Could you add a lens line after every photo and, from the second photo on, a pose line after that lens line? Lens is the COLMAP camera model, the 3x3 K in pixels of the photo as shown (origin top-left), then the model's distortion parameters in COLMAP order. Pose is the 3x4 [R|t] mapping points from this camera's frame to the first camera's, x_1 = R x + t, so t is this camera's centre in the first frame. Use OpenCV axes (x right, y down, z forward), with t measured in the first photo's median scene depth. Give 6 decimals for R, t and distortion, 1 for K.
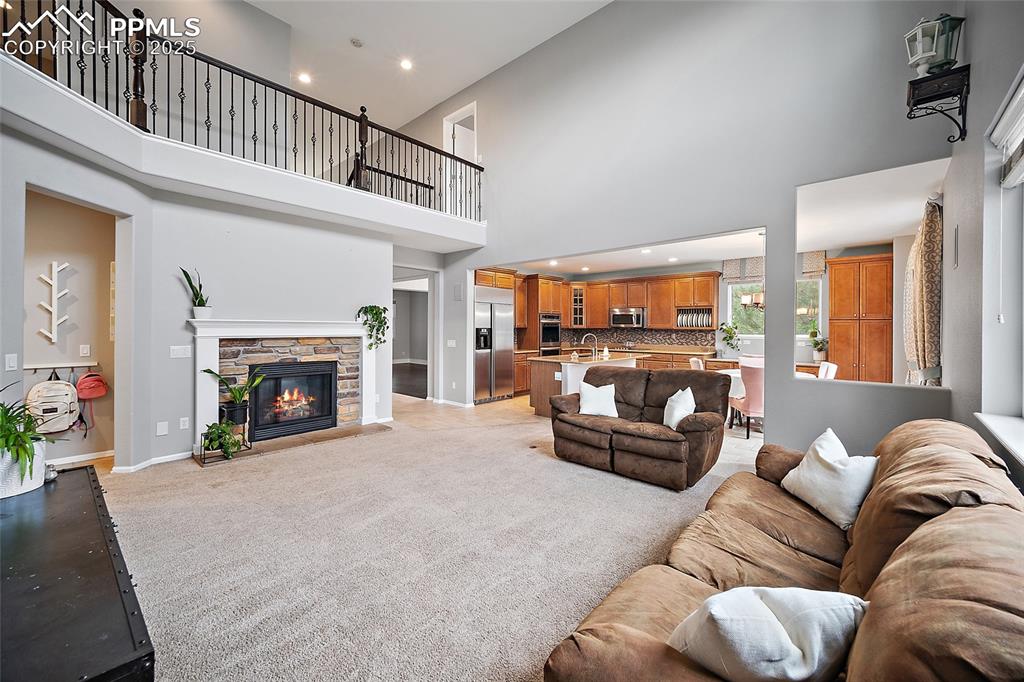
lens RADIAL K [[410.2, 0, 509.5], [0, 410.2, 330.3], [0, 0, 1]] dist [-0.003371, 0.000689]
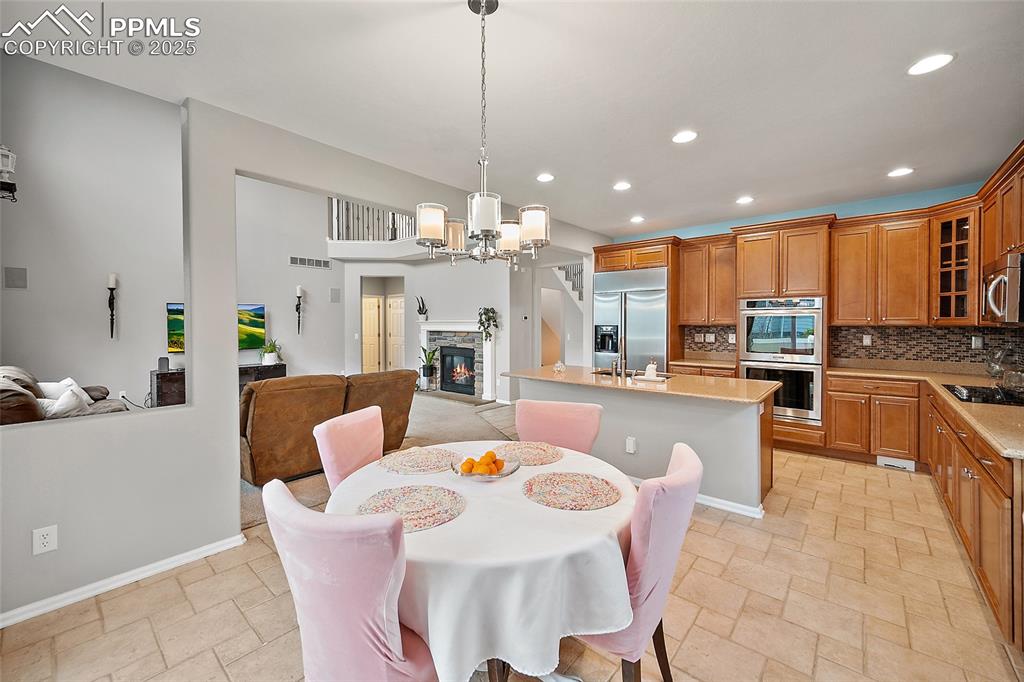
lens RADIAL K [[410.2, 0, 503.4], [0, 410.2, 329.0], [0, 0, 1]] dist [-0.003371, 0.000689]
pose [[0.018904, 0.010229, -0.999769, 0.654201], [-0.004711, 0.999937, 0.010141, -0.004931], [0.999810, 0.004518, 0.018951, 0.717562]]
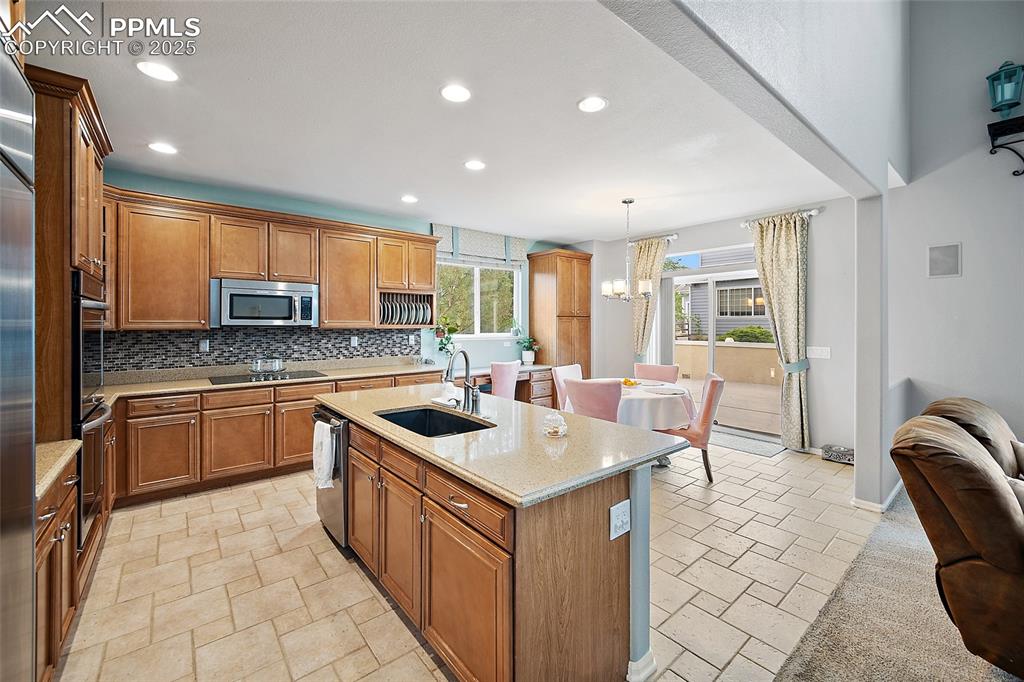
lens RADIAL K [[410.2, 0, 510.7], [0, 410.2, 321.2], [0, 0, 1]] dist [-0.003371, 0.000689]
pose [[0.137110, 0.001234, 0.990555, -0.115324], [0.006739, 0.999975, -0.002178, -0.011083], [-0.990533, 0.006974, 0.137098, 0.790525]]
